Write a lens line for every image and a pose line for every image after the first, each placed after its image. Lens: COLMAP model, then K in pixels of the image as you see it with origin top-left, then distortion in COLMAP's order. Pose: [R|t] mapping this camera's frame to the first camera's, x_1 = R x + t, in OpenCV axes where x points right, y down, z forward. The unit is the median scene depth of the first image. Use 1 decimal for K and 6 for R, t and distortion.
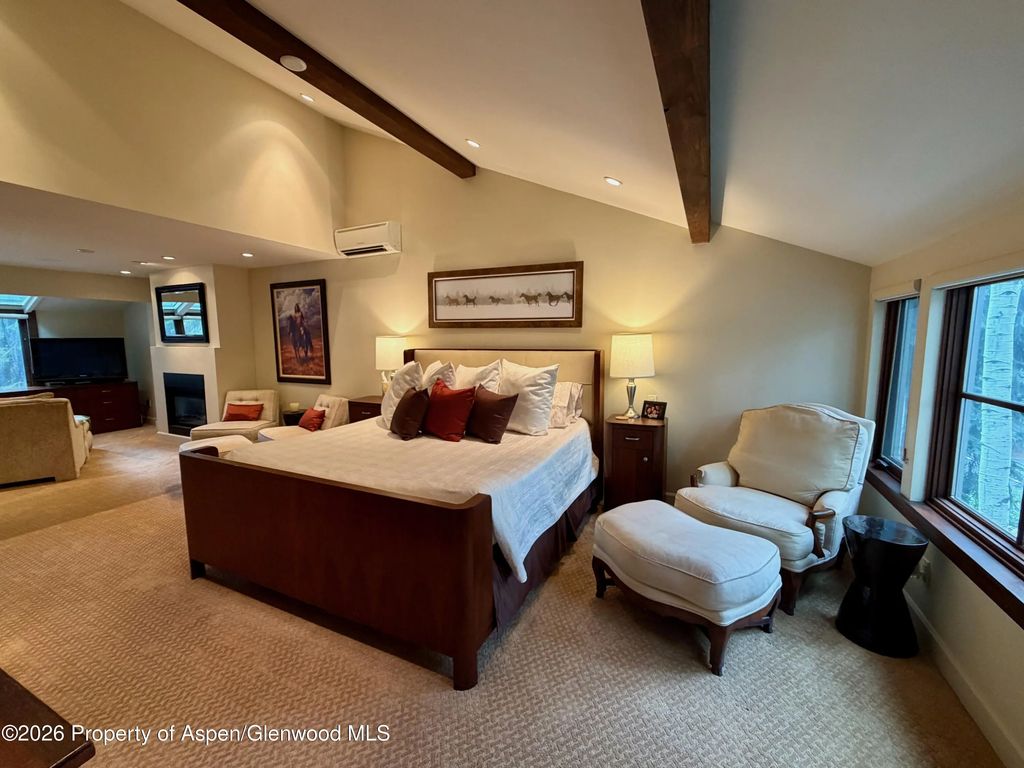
lens RADIAL K [[422.5, 0, 507.5], [0, 422.5, 385.0], [0, 0, 1]] dist [0.000155, 0.000047]
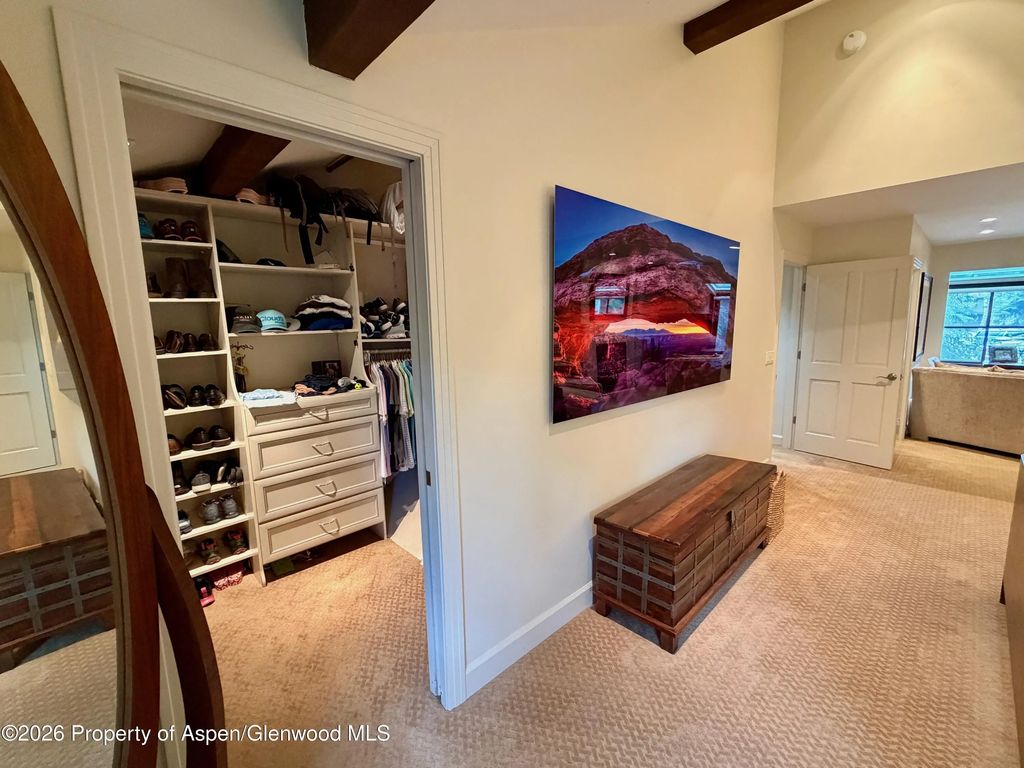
lens RADIAL K [[434.4, 0, 512.0], [0, 434.4, 384.0], [0, 0, 1]] dist [0.000116, 0.000077]
pose [[-0.354139, 0.149083, -0.923233, 0.168200], [-0.084139, 0.978129, 0.190222, -0.026085], [0.931400, 0.145045, -0.333850, 0.153841]]
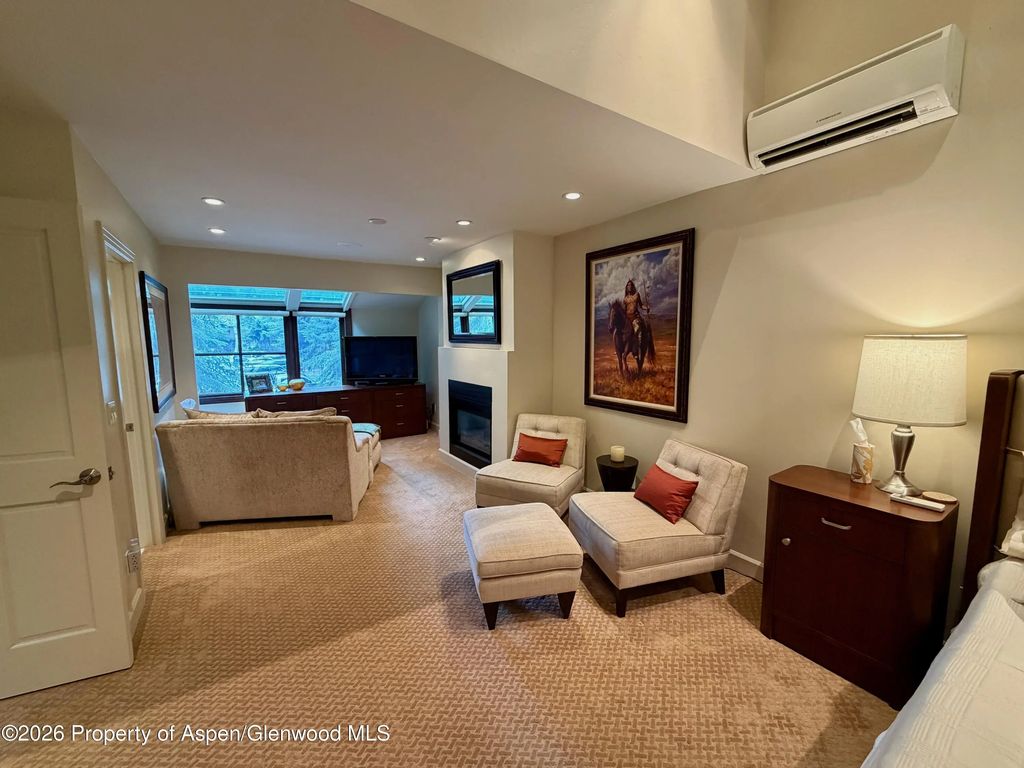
lens RADIAL K [[422.5, 0, 507.5], [0, 422.5, 385.0], [0, 0, 1]] dist [0.000155, 0.000047]
pose [[0.855291, 0.061964, -0.514429, -0.334994], [-0.059930, 0.997991, 0.020571, -0.047222], [0.514670, 0.013236, 0.857286, 0.405390]]
